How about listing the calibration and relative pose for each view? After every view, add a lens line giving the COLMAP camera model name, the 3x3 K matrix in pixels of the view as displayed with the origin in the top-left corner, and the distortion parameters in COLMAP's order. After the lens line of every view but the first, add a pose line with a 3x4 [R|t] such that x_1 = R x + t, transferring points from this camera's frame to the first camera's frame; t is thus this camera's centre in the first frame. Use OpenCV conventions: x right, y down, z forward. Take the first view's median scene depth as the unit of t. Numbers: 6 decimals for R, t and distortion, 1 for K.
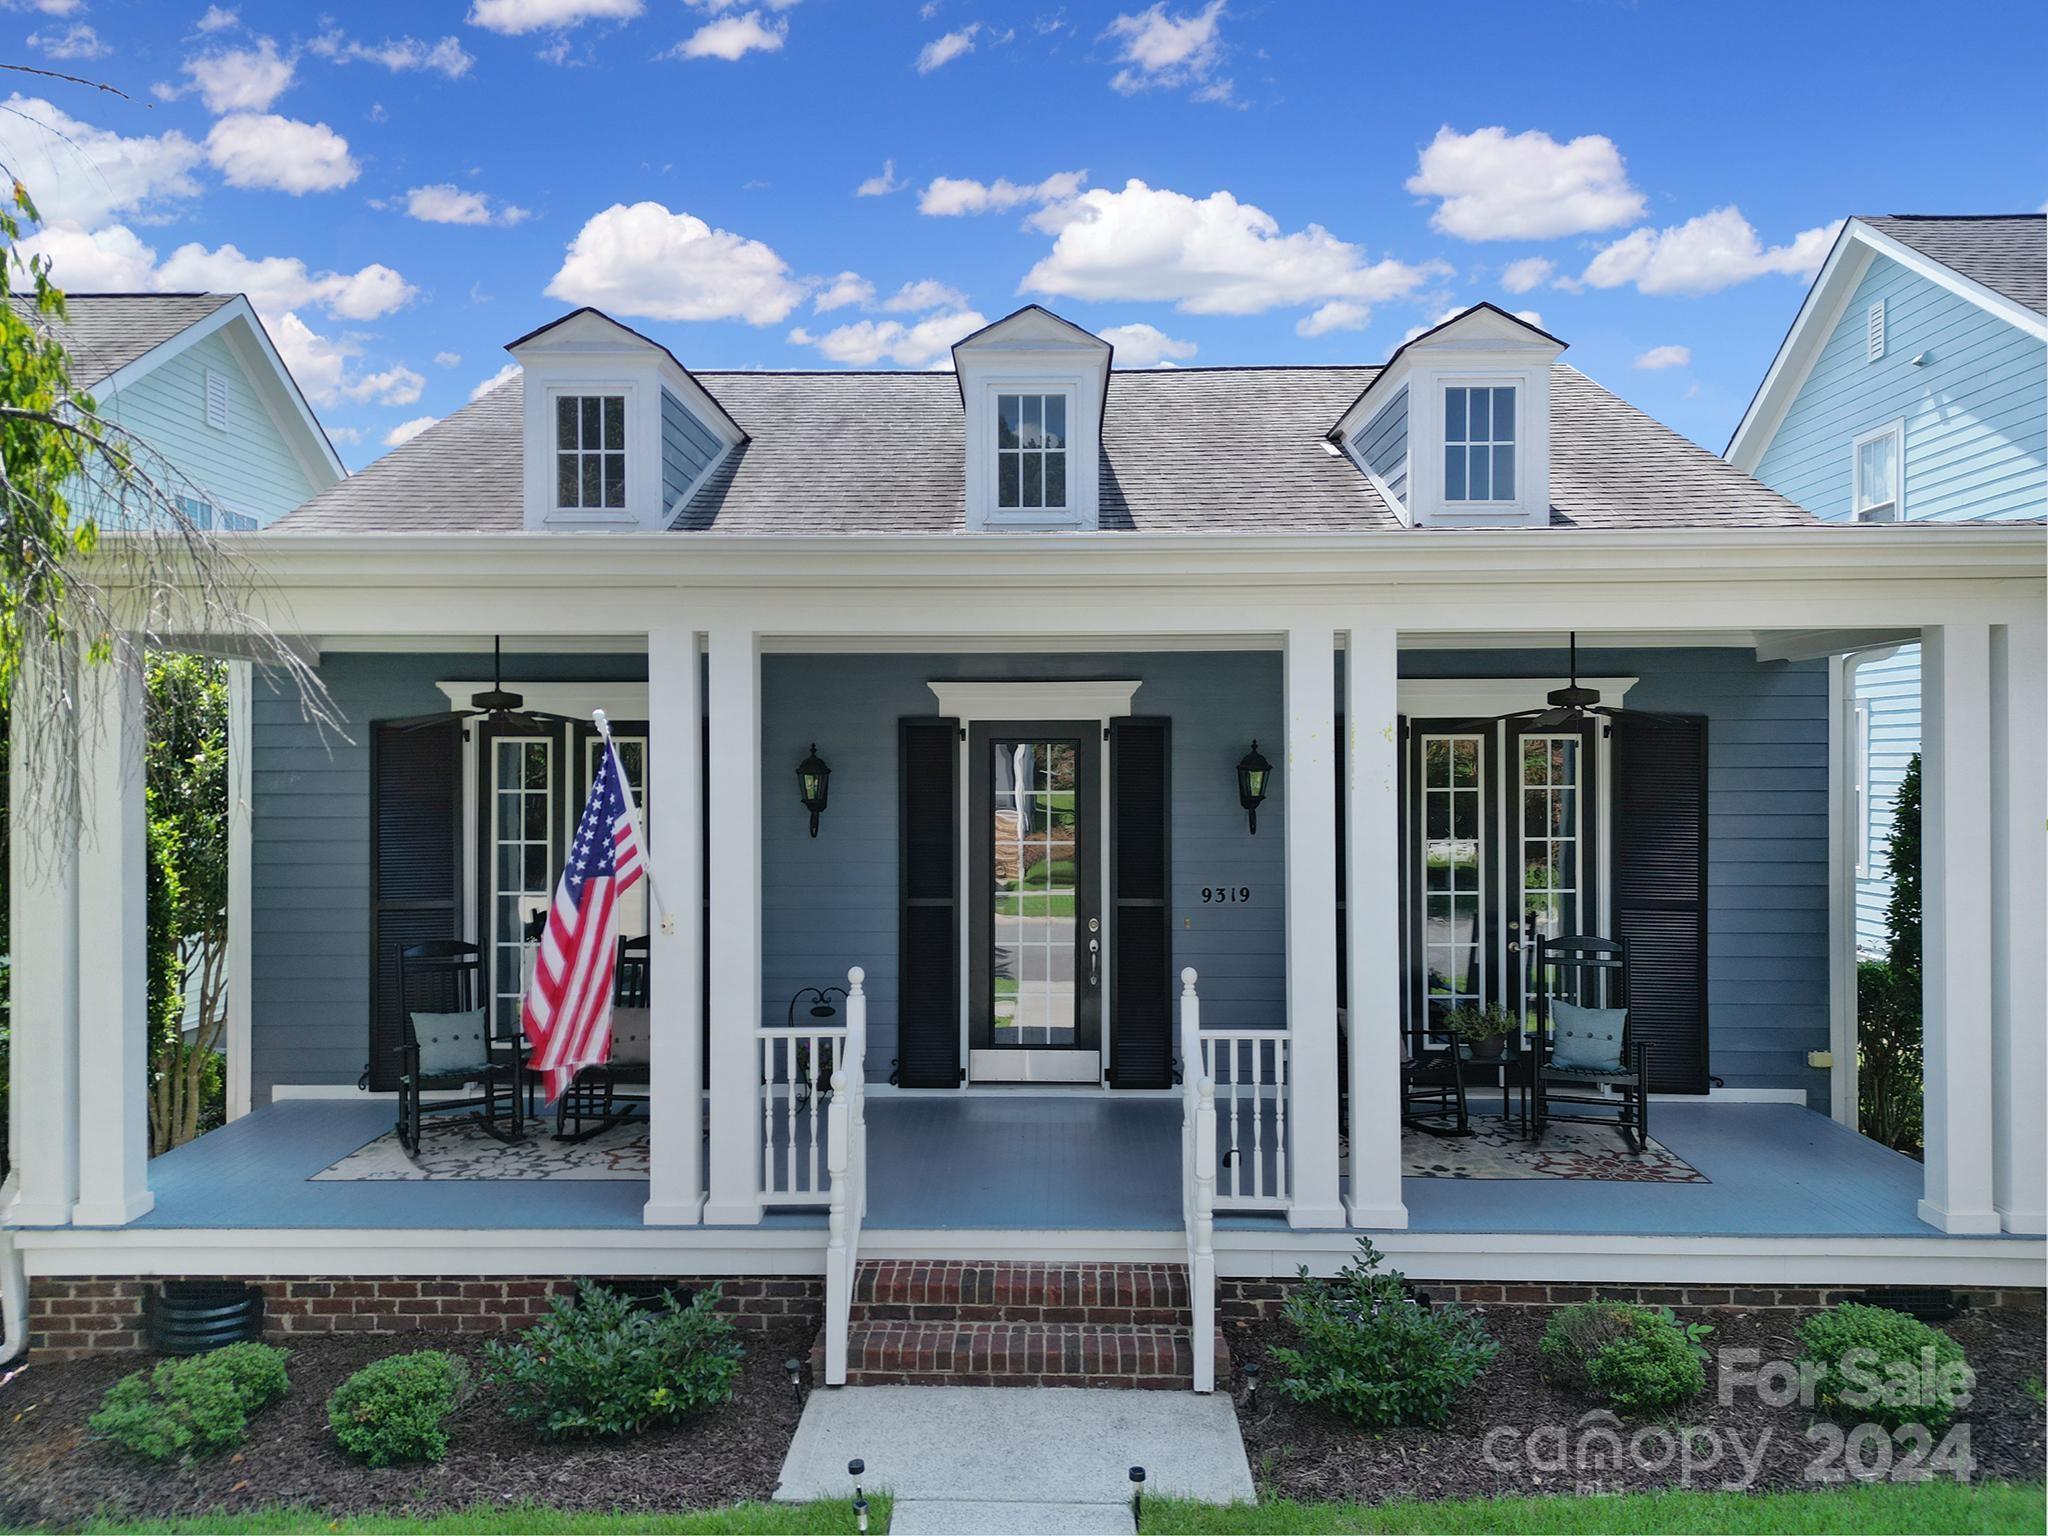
lens RADIAL K [[1444.2, 0, 1018.6], [0, 1444.2, 766.1], [0, 0, 1]] dist [0.028288, -0.023729]
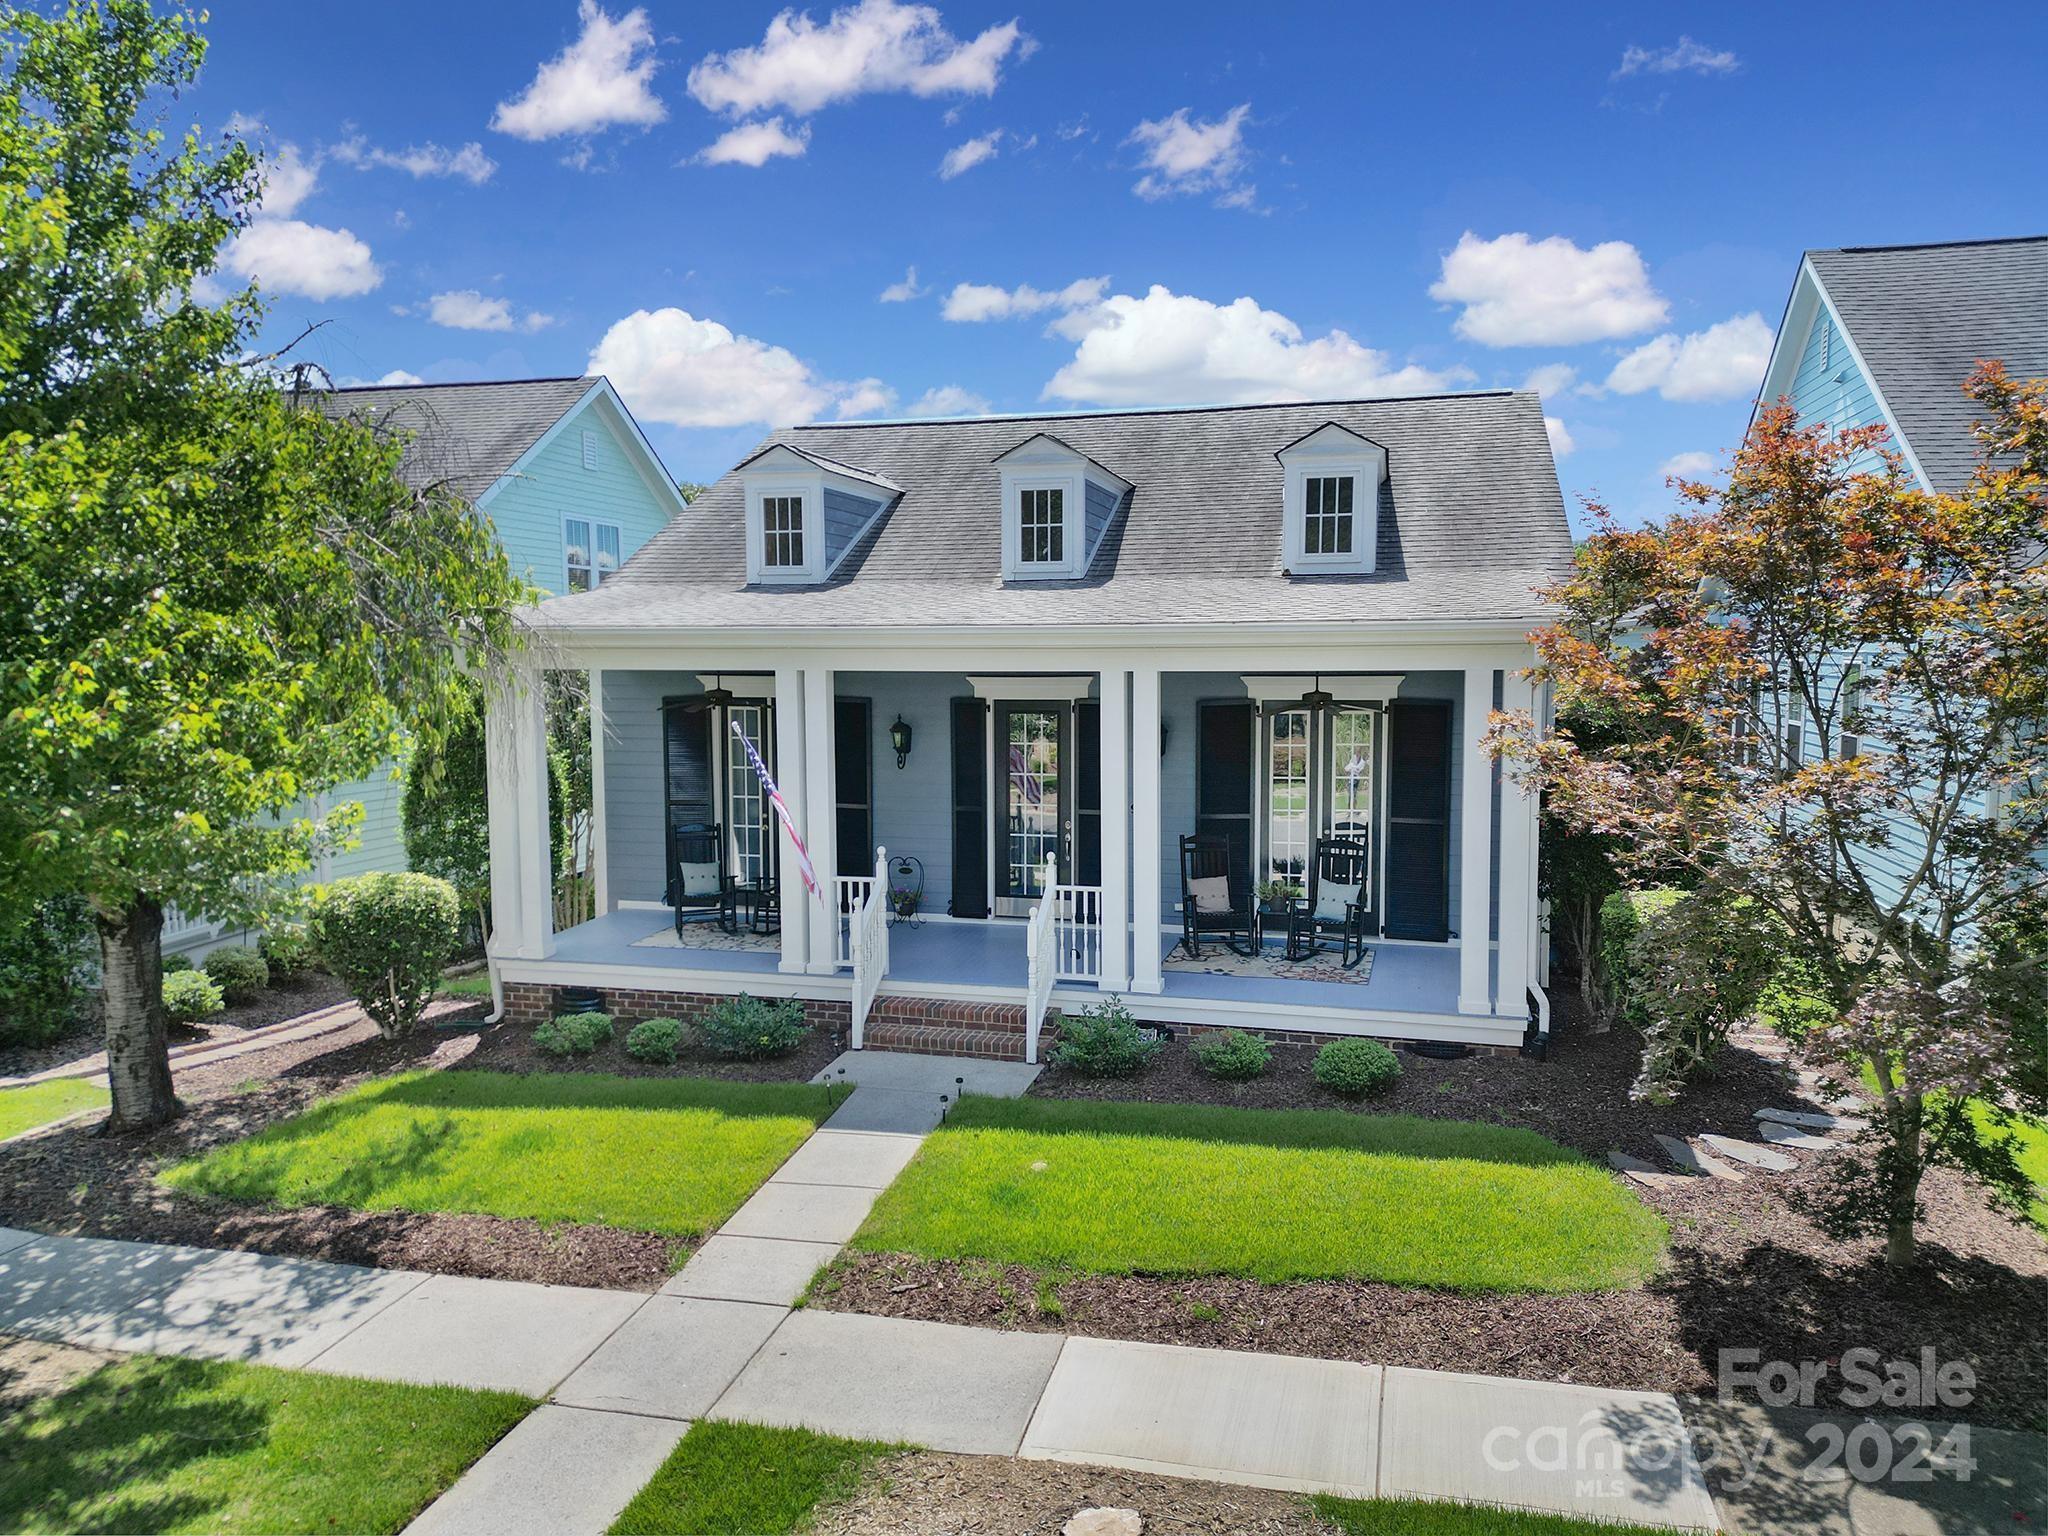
lens RADIAL K [[1441.9, 0, 1017.4], [0, 1441.9, 767.8], [0, 0, 1]] dist [0.040709, -0.029917]
pose [[0.971278, 0.017521, -0.237302, 0.474607], [0.003068, 0.996281, 0.086113, -0.117649], [0.237928, -0.084368, 0.967612, -0.732515]]
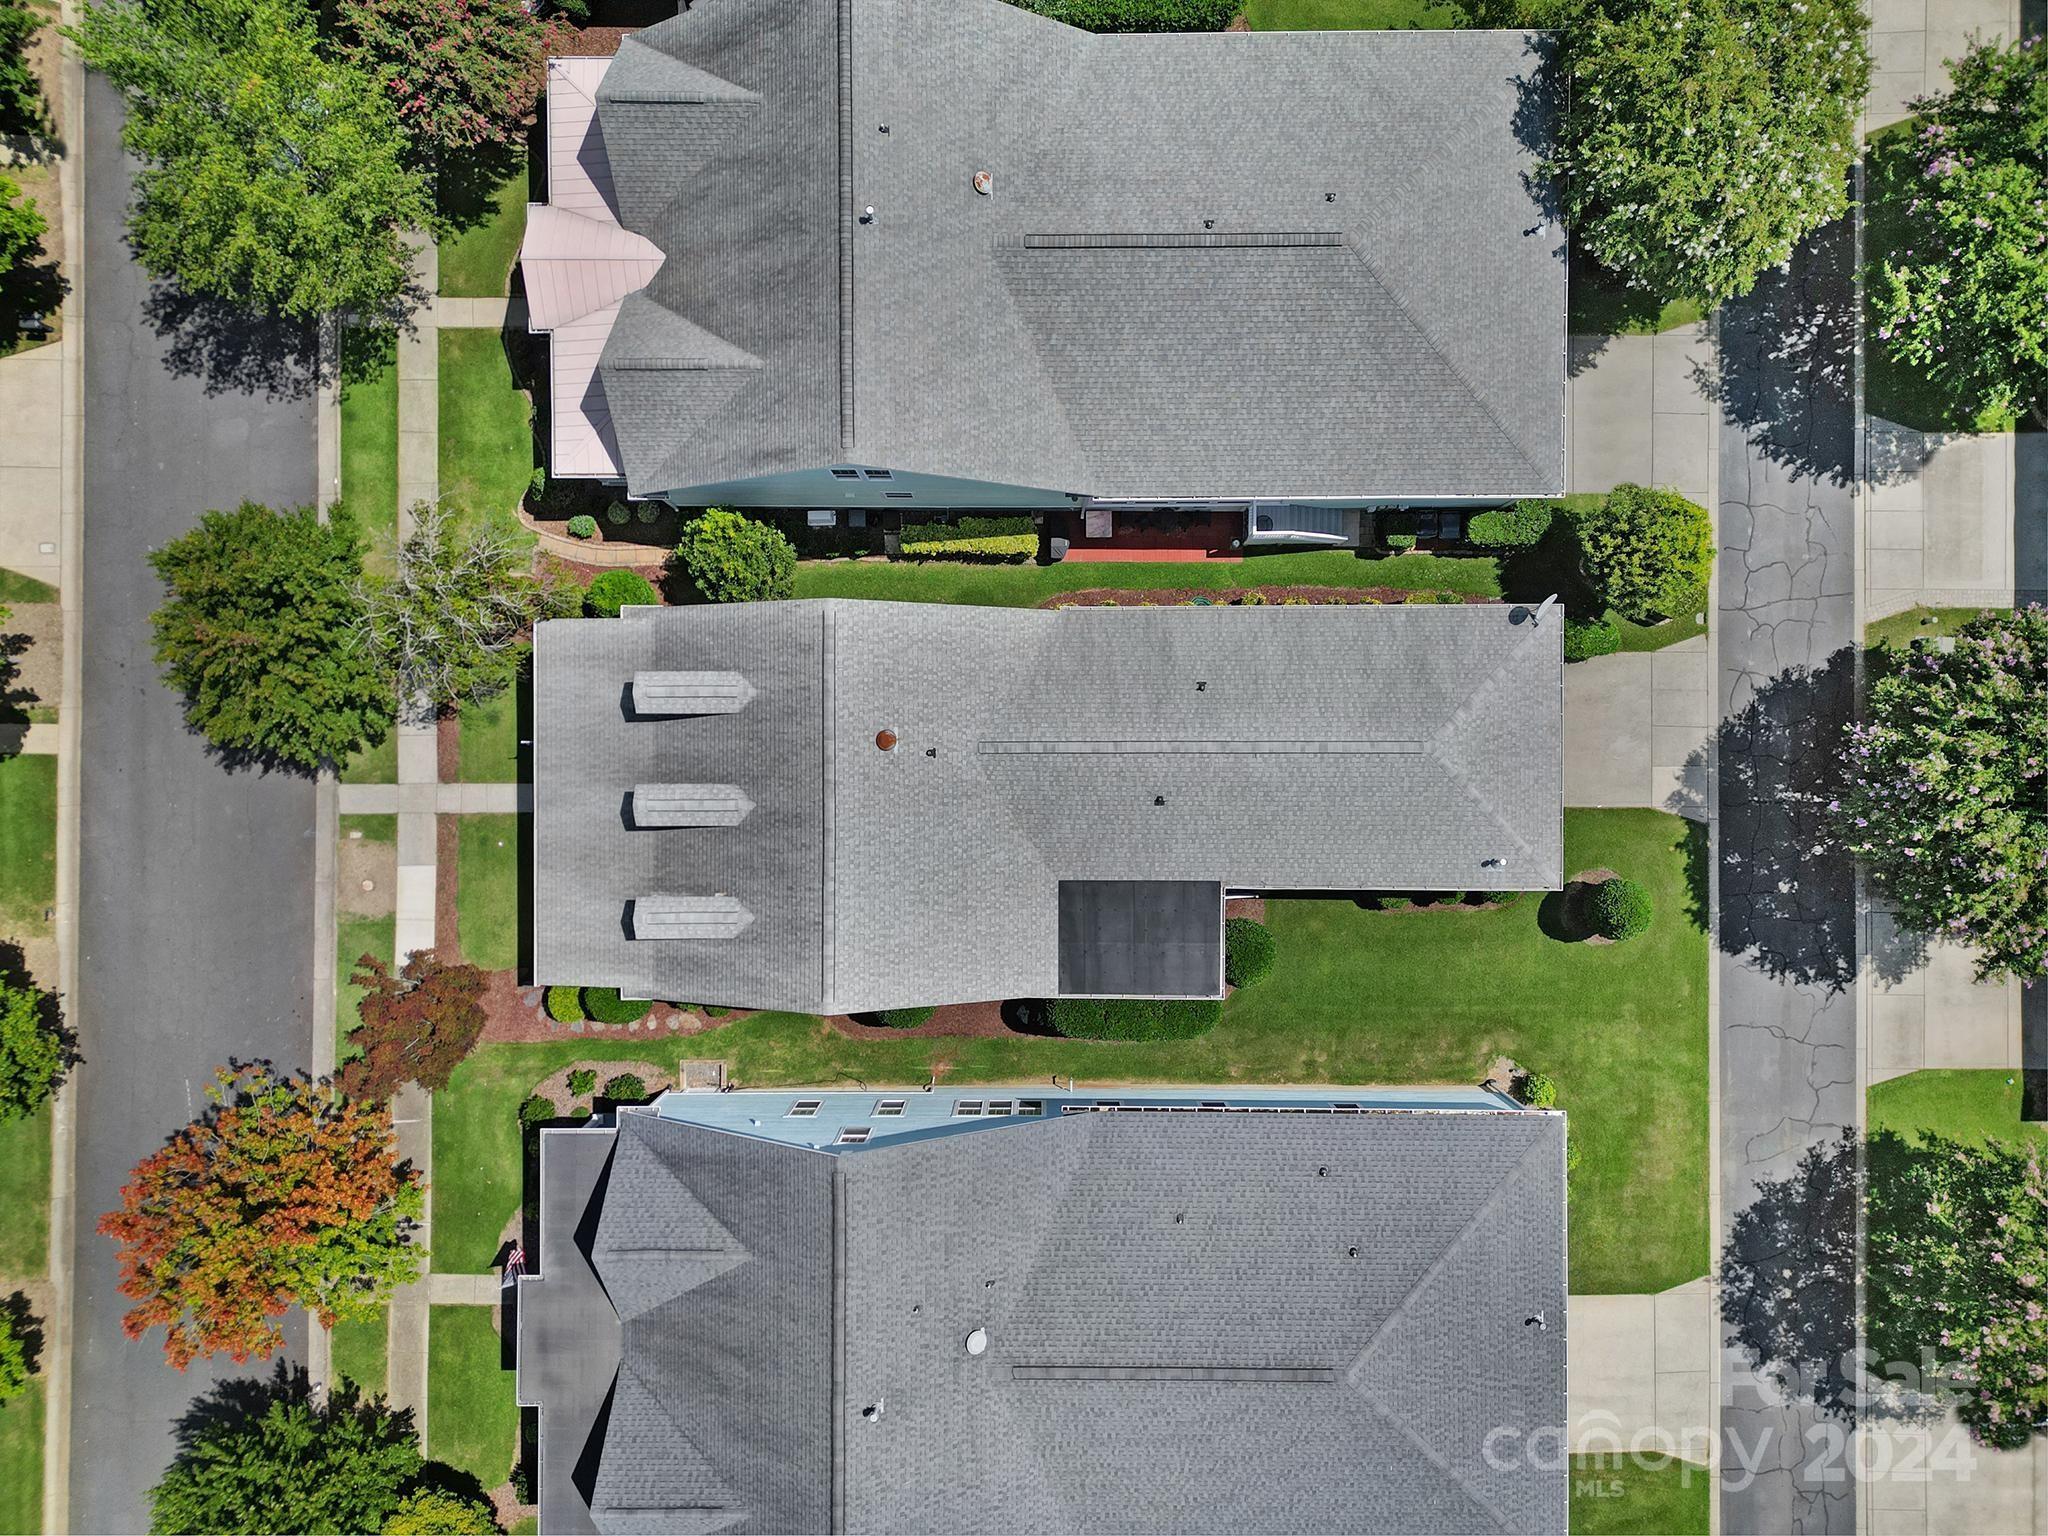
lens RADIAL K [[1441.9, 0, 1017.4], [0, 1441.9, 767.8], [0, 0, 1]] dist [0.040709, -0.029917]
pose [[0.017935, 0.999708, 0.016164, -0.189073], [0.013410, -0.016405, 0.999775, -5.564707], [0.999749, -0.017714, -0.013700, 2.759885]]
